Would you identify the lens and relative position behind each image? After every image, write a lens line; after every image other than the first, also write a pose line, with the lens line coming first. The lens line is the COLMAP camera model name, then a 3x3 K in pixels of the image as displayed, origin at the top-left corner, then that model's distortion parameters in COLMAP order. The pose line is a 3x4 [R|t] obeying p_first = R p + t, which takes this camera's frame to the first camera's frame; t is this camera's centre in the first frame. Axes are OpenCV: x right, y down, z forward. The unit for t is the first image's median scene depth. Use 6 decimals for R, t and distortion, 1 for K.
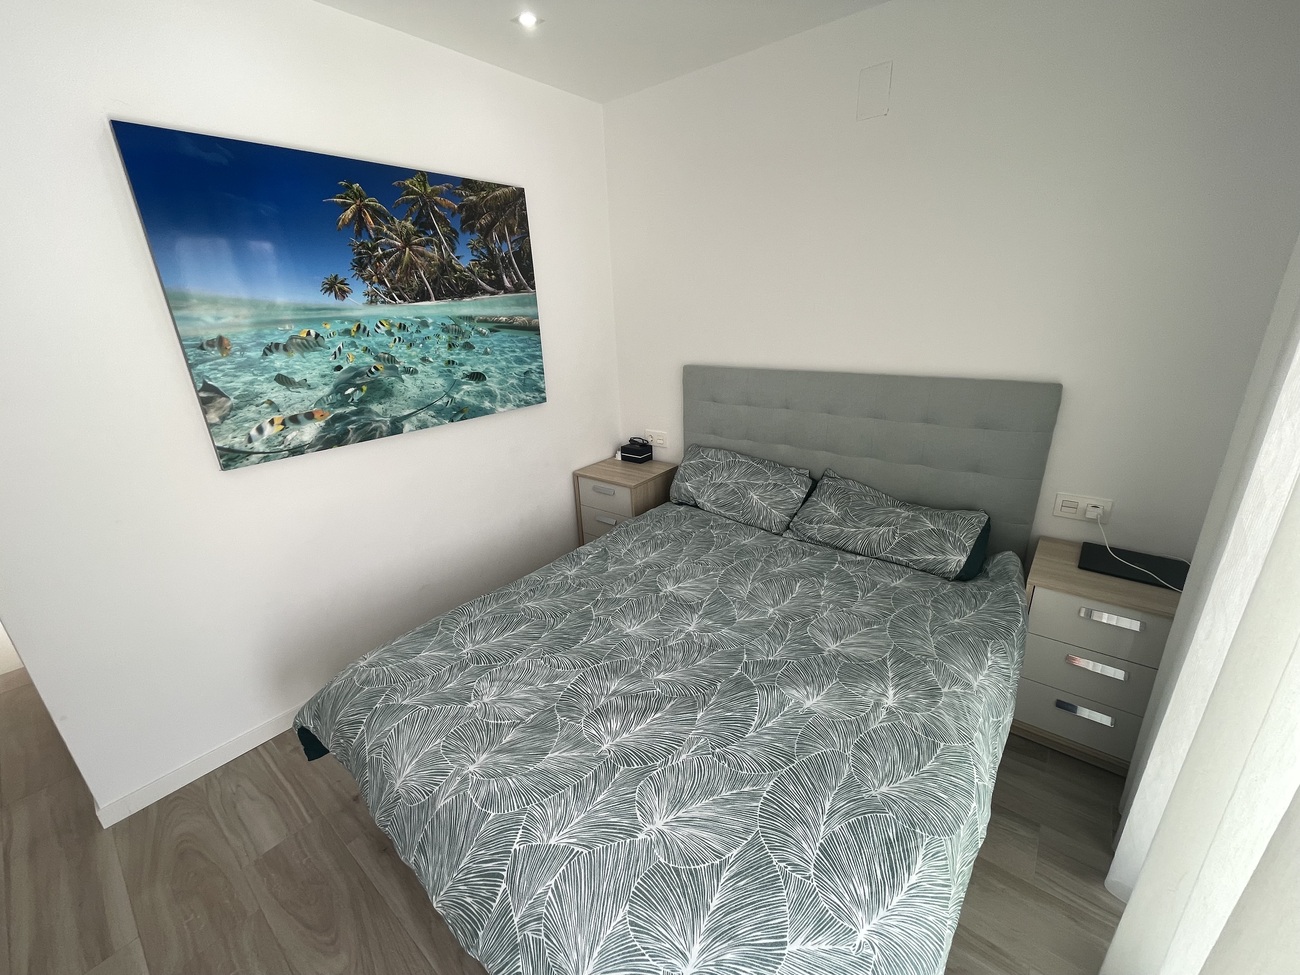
lens RADIAL K [[528.0, 0, 652.6], [0, 528.0, 490.1], [0, 0, 1]] dist [-0.000649, -0.000895]
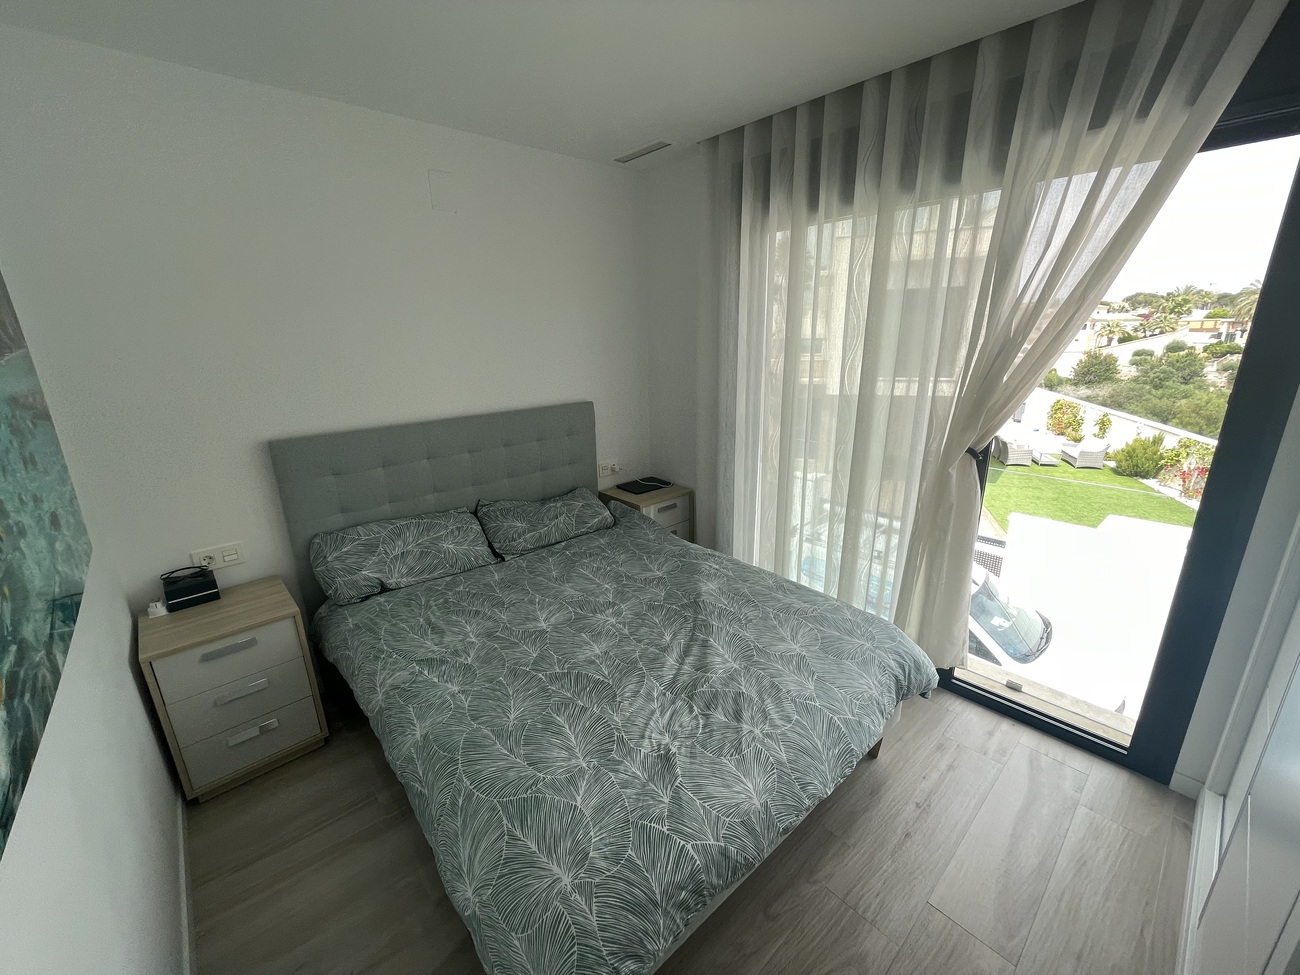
lens RADIAL K [[528.0, 0, 644.8], [0, 528.0, 495.3], [0, 0, 1]] dist [-0.000649, -0.000895]
pose [[0.148069, -0.259877, 0.954222, -0.877782], [0.343570, 0.918280, 0.196776, -0.188092], [-0.927381, 0.298706, 0.225255, 0.505570]]
